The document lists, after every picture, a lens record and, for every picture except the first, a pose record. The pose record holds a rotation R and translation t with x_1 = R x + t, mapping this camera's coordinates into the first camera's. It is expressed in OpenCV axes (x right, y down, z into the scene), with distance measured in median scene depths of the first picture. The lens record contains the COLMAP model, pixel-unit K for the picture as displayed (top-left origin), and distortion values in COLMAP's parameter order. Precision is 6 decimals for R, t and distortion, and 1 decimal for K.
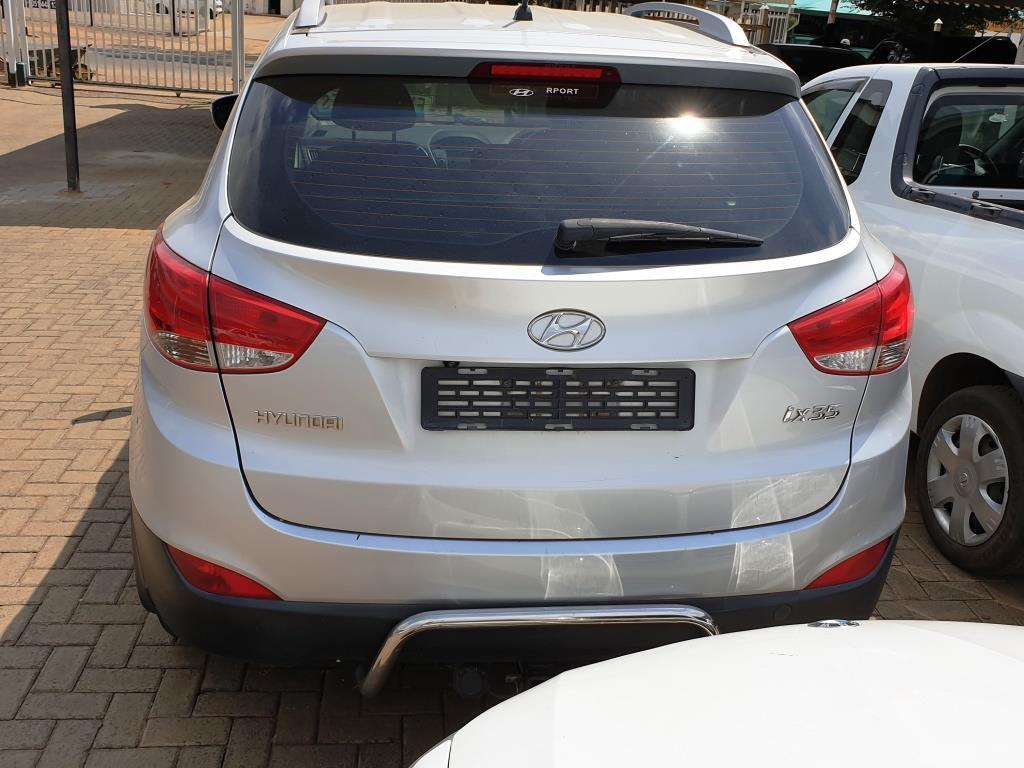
lens RADIAL K [[1002.0, 0, 510.9], [0, 1002.0, 405.9], [0, 0, 1]] dist [0.146696, -0.381340]
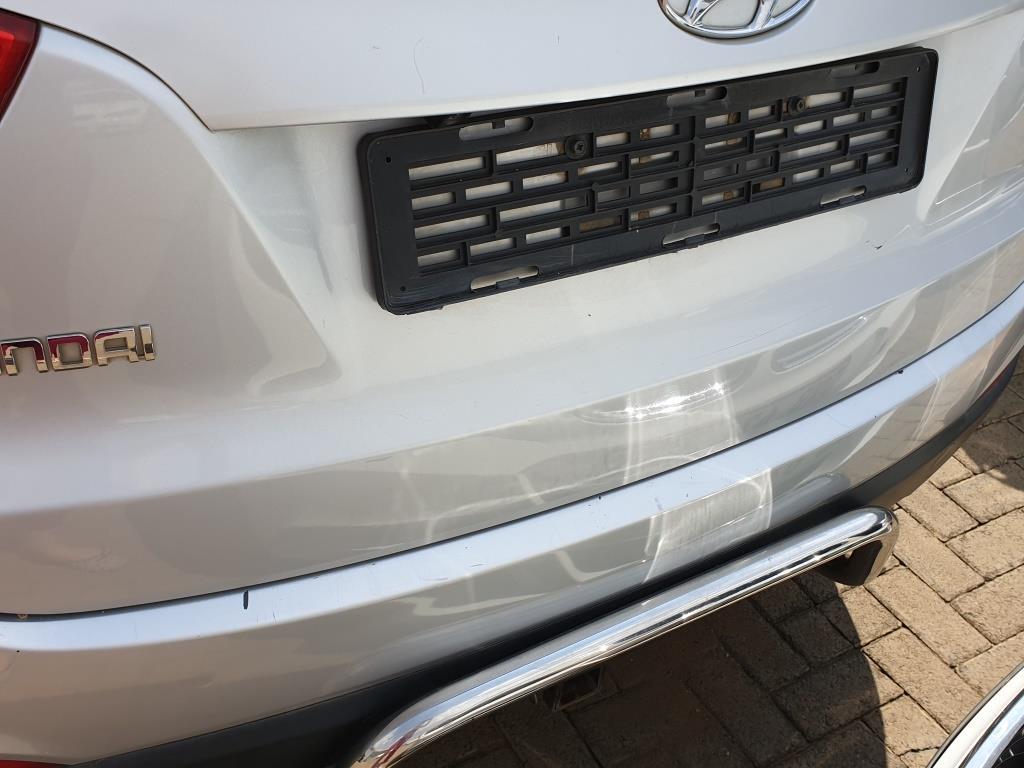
lens RADIAL K [[1002.0, 0, 510.9], [0, 1002.0, 405.9], [0, 0, 1]] dist [0.146696, -0.381340]
pose [[0.911306, -0.232178, 0.340022, -0.175097], [0.096576, 0.923337, 0.371647, -0.075206], [-0.400243, -0.305846, 0.863866, 0.648105]]
